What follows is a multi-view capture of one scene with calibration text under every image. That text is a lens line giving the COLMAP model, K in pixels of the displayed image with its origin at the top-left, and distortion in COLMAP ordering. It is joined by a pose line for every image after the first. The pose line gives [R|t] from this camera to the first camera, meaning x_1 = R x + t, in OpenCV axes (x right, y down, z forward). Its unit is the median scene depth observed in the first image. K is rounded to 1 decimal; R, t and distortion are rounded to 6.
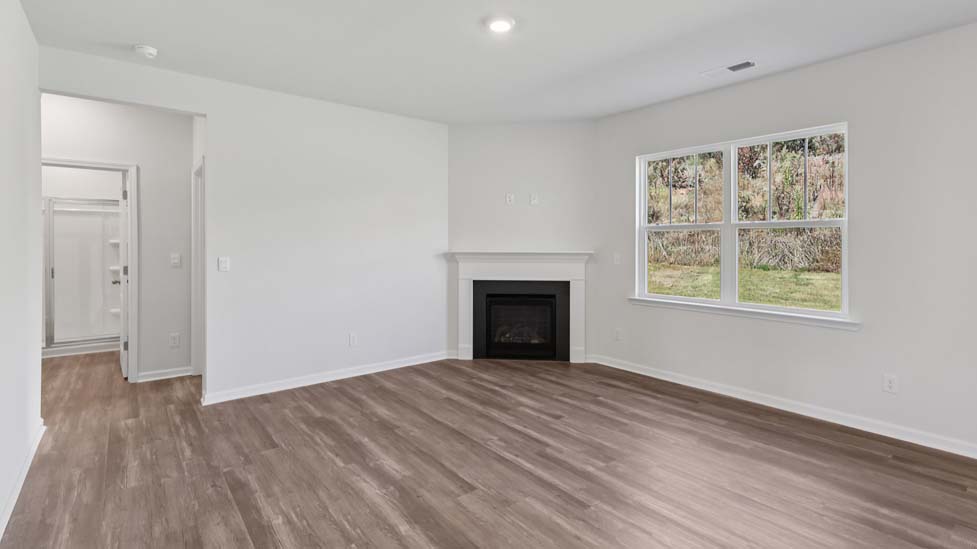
lens RADIAL K [[454.7, 0, 489.2], [0, 454.7, 243.3], [0, 0, 1]] dist [-0.001848, 0.001478]
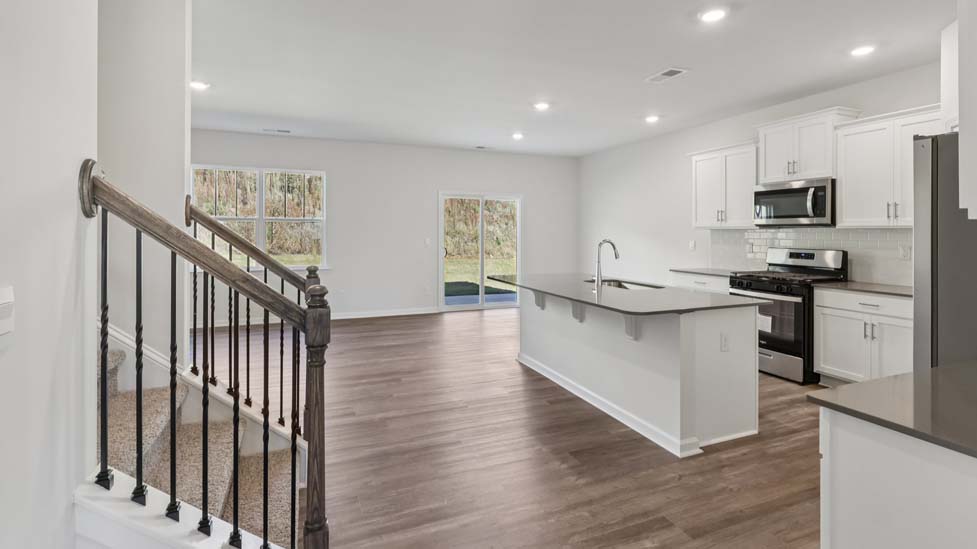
lens RADIAL K [[454.7, 0, 486.6], [0, 454.7, 231.6], [0, 0, 1]] dist [-0.001848, 0.001478]
pose [[0.292443, 0.002088, 0.956281, -0.795256], [-0.007977, 0.999968, 0.000256, -0.002076], [-0.956250, -0.007703, 0.292450, -0.245738]]
